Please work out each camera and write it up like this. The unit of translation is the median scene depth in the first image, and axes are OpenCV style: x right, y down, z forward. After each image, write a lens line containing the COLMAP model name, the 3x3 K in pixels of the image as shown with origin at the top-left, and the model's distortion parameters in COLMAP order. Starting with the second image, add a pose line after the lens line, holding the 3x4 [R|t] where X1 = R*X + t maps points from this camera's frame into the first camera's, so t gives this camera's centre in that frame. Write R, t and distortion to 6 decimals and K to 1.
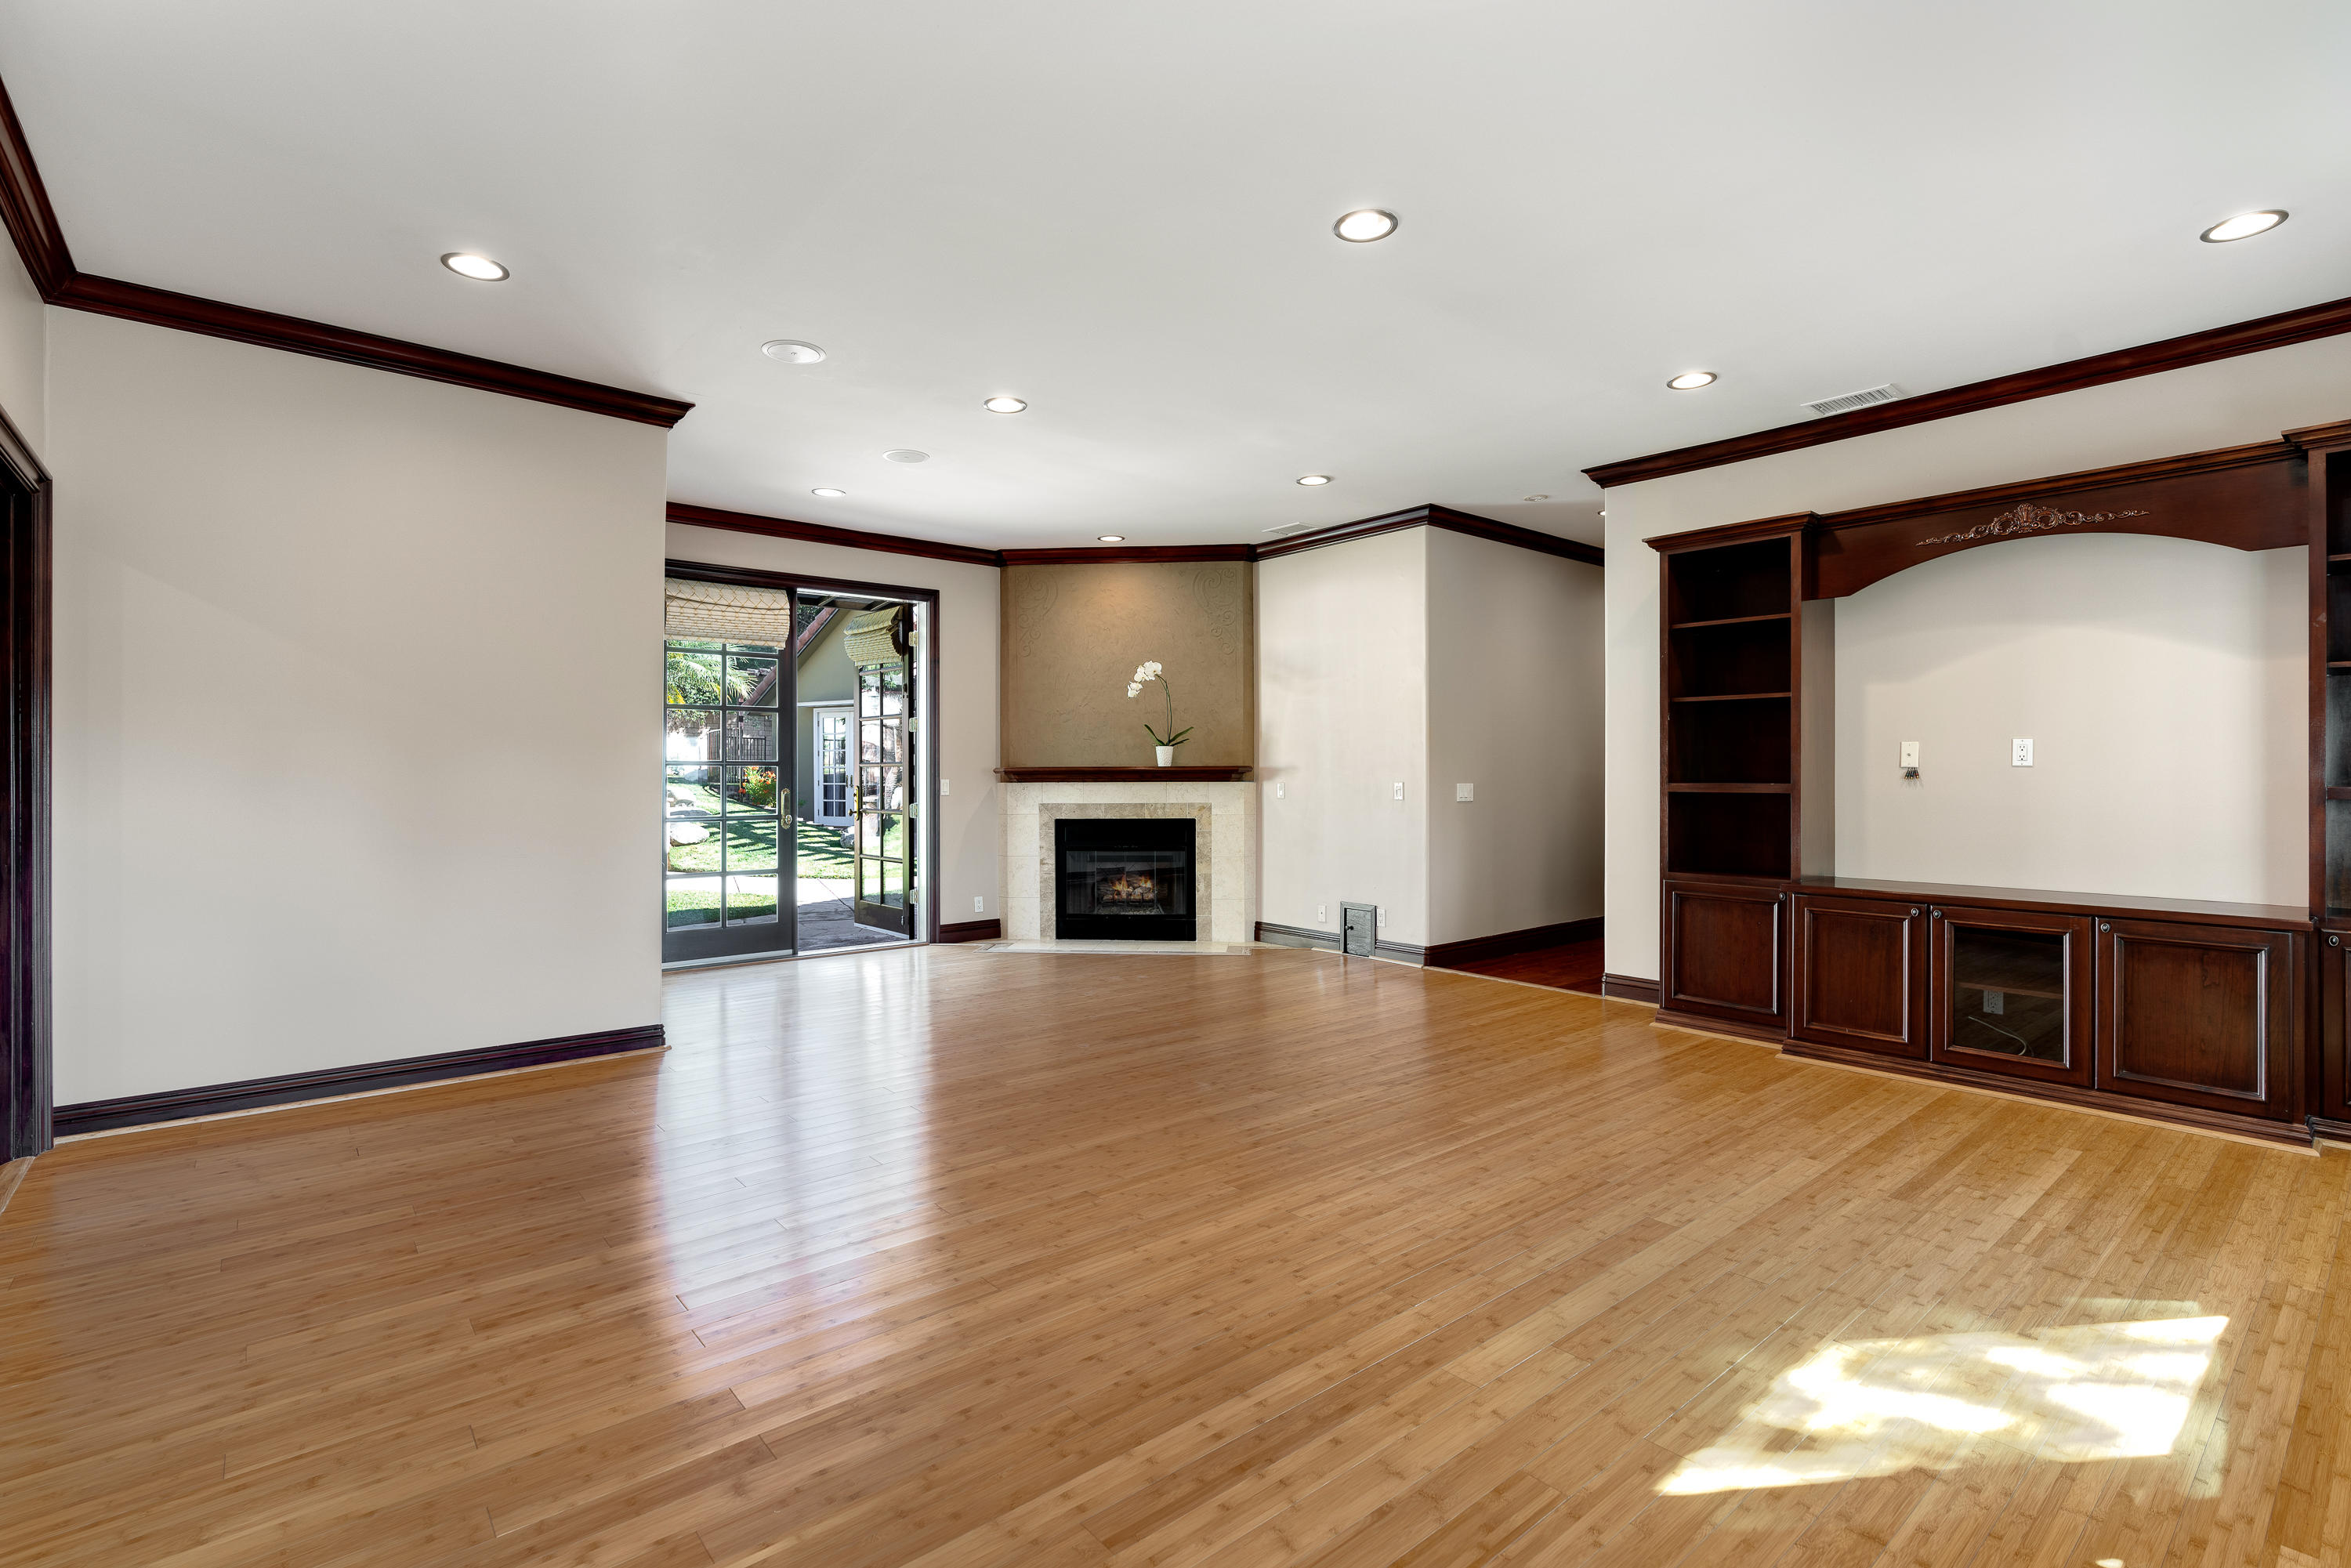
lens RADIAL K [[1085.0, 0, 1175.5], [0, 1085.0, 784.0], [0, 0, 1]] dist [-0.006719, 0.000571]
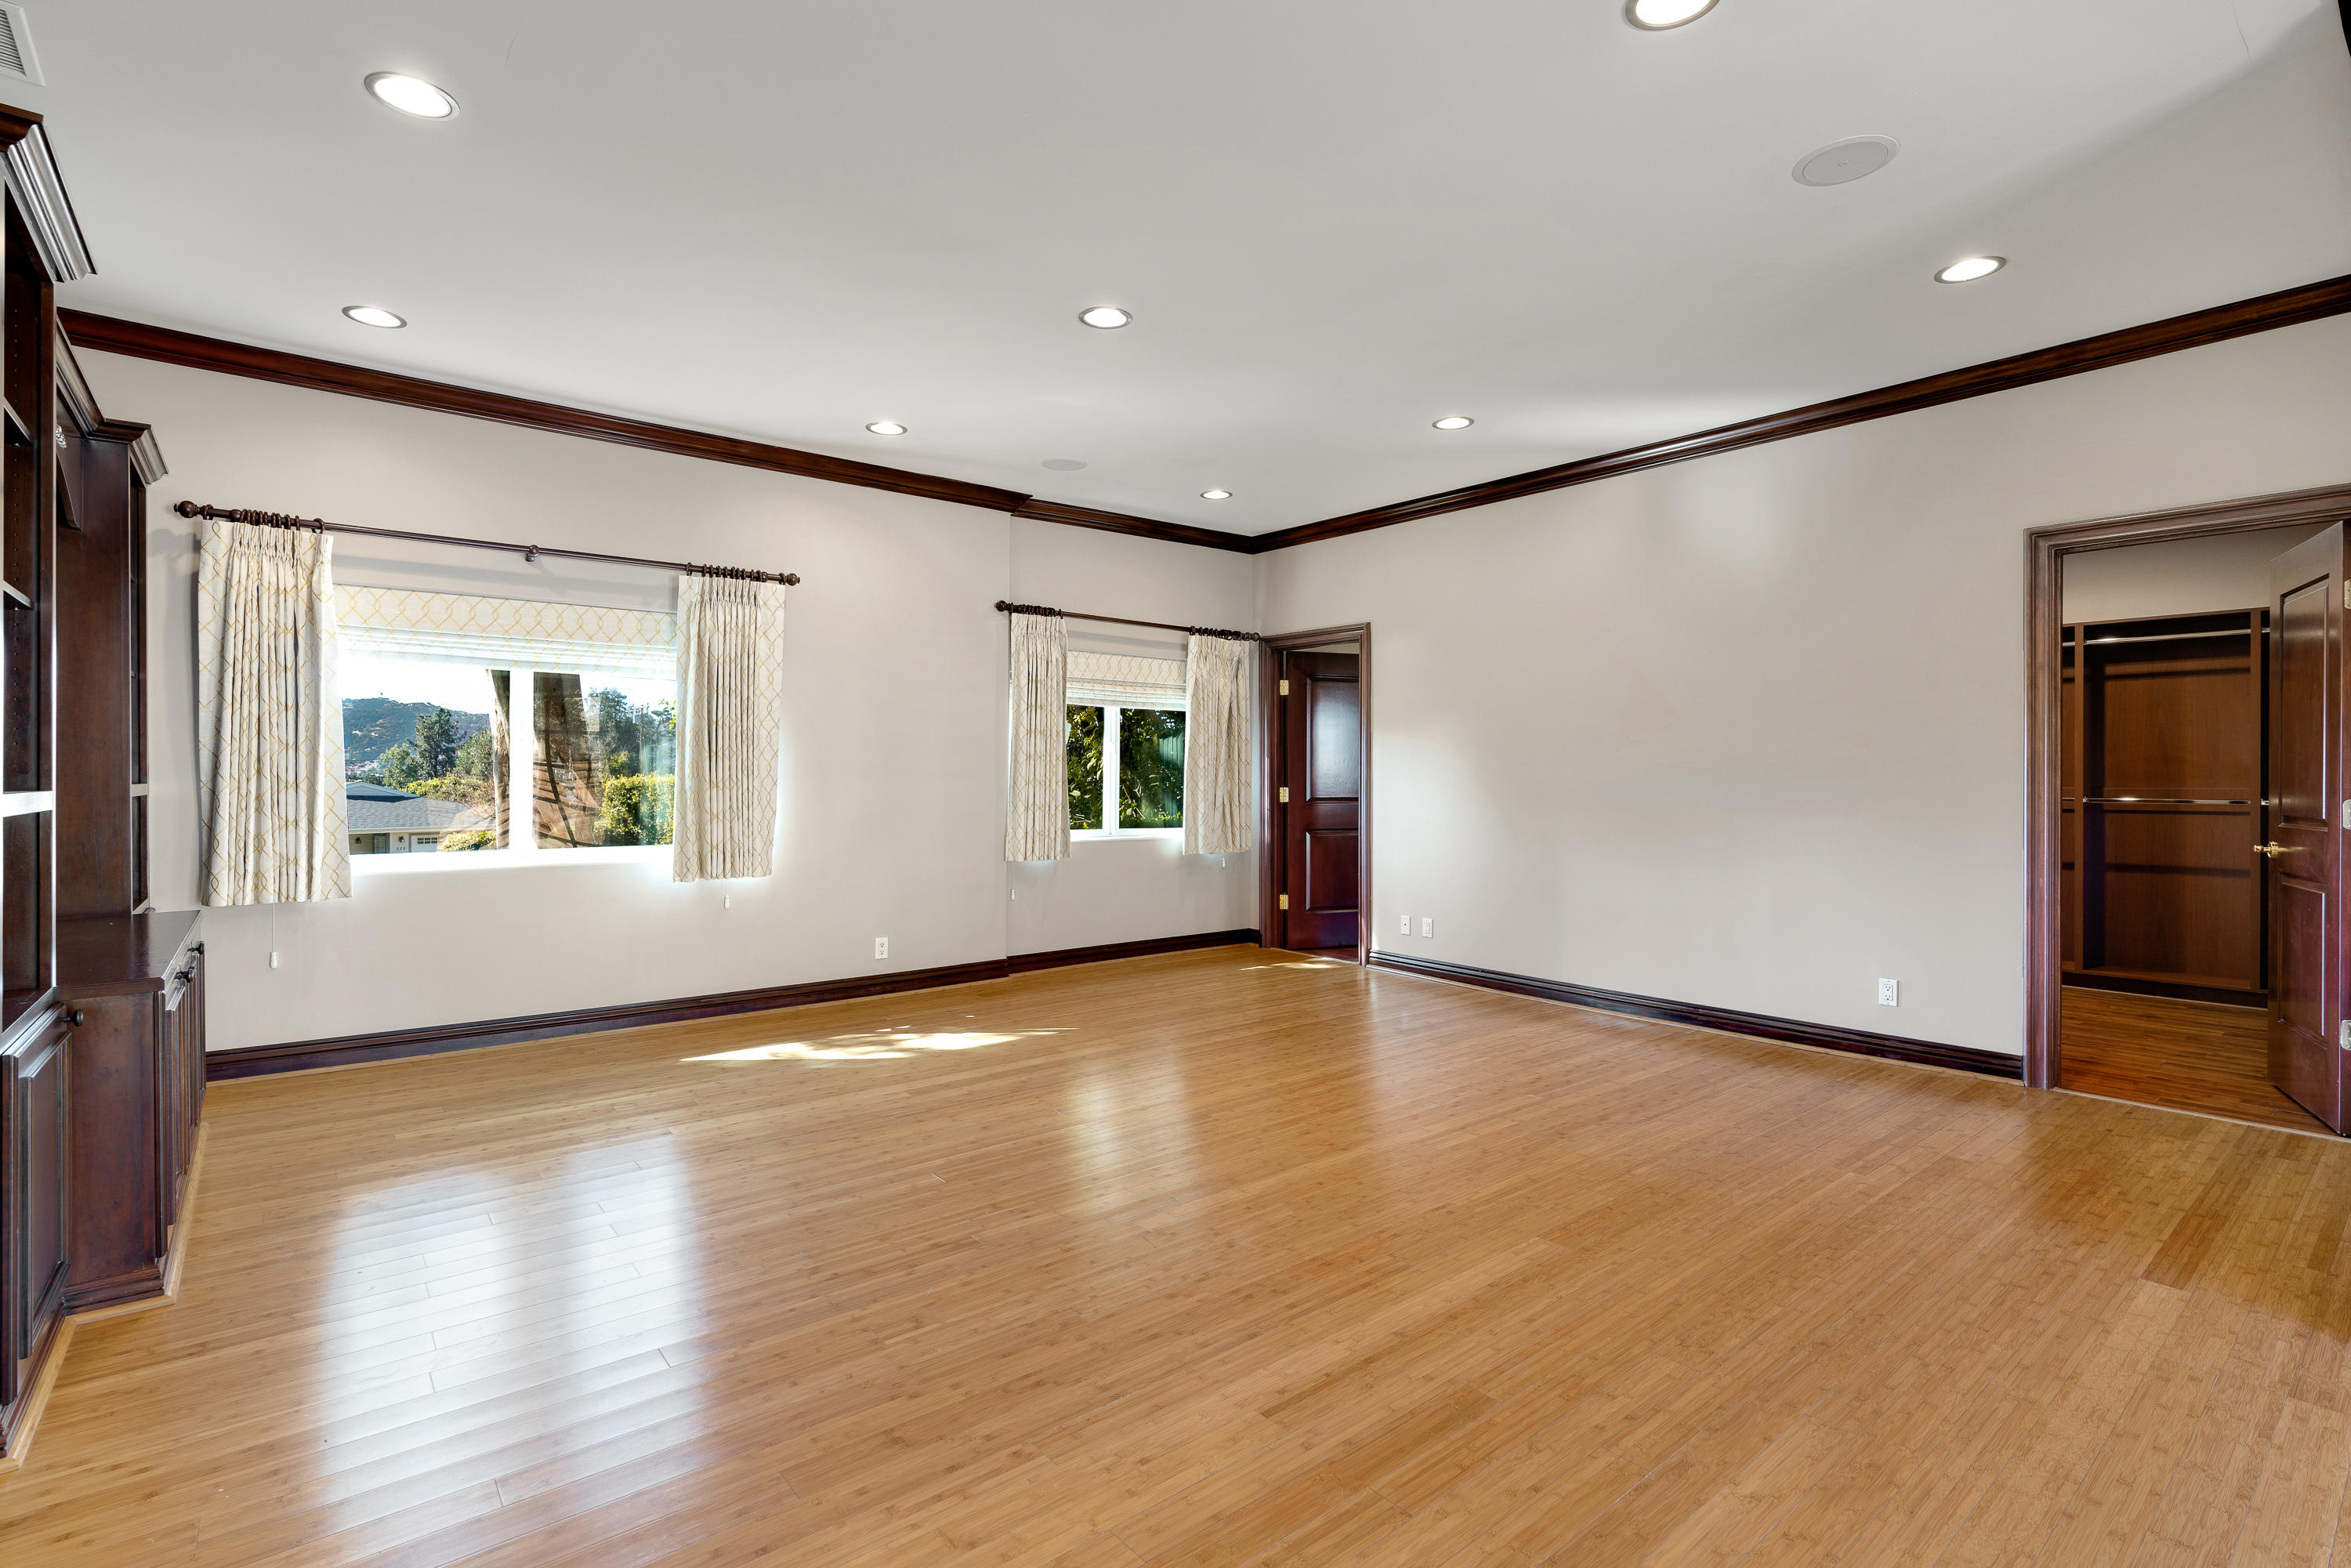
lens RADIAL K [[1085.0, 0, 1175.5], [0, 1085.0, 784.0], [0, 0, 1]] dist [-0.006719, 0.000571]
pose [[-0.999931, -0.002012, 0.011561, 0.034973], [-0.001853, 0.999904, 0.013705, -0.006397], [-0.011588, 0.013683, -0.999839, 0.943968]]
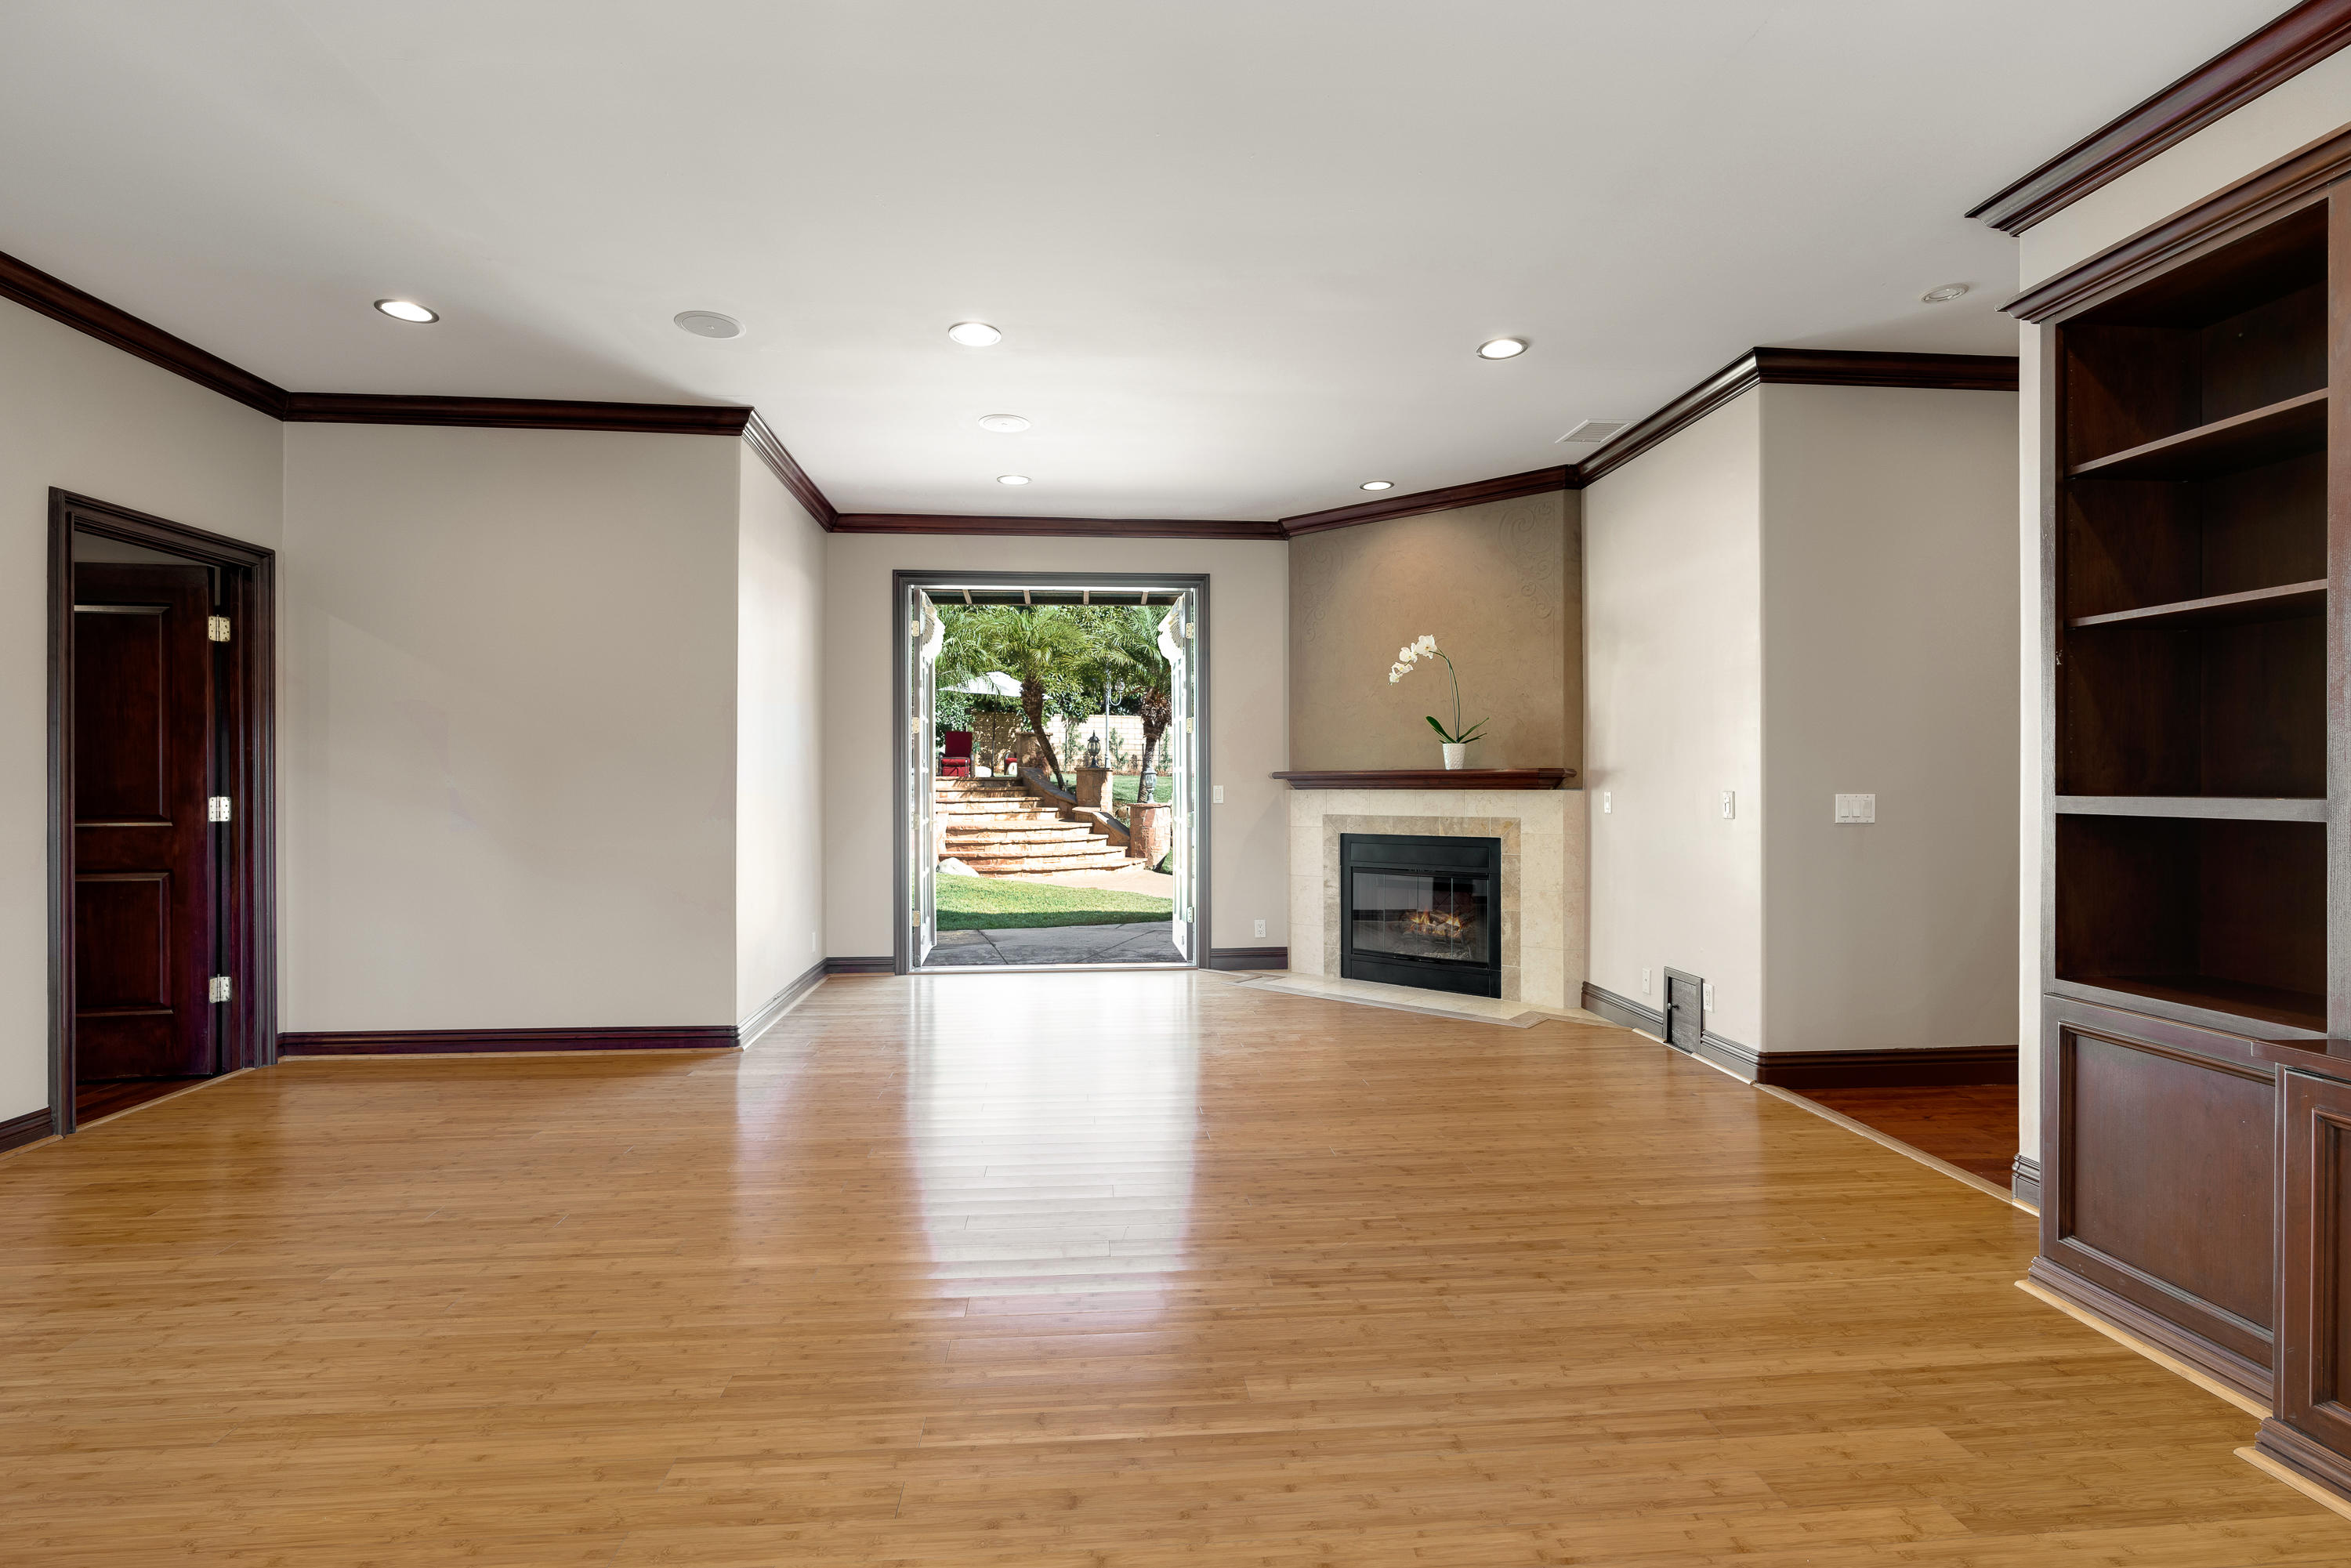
lens RADIAL K [[1085.0, 0, 1175.5], [0, 1085.0, 784.0], [0, 0, 1]] dist [-0.006719, 0.000571]
pose [[0.816165, 0.000898, -0.577818, 0.286236], [-0.005291, 0.999968, -0.005920, -0.000106], [0.577795, 0.007889, 0.816144, 0.262372]]
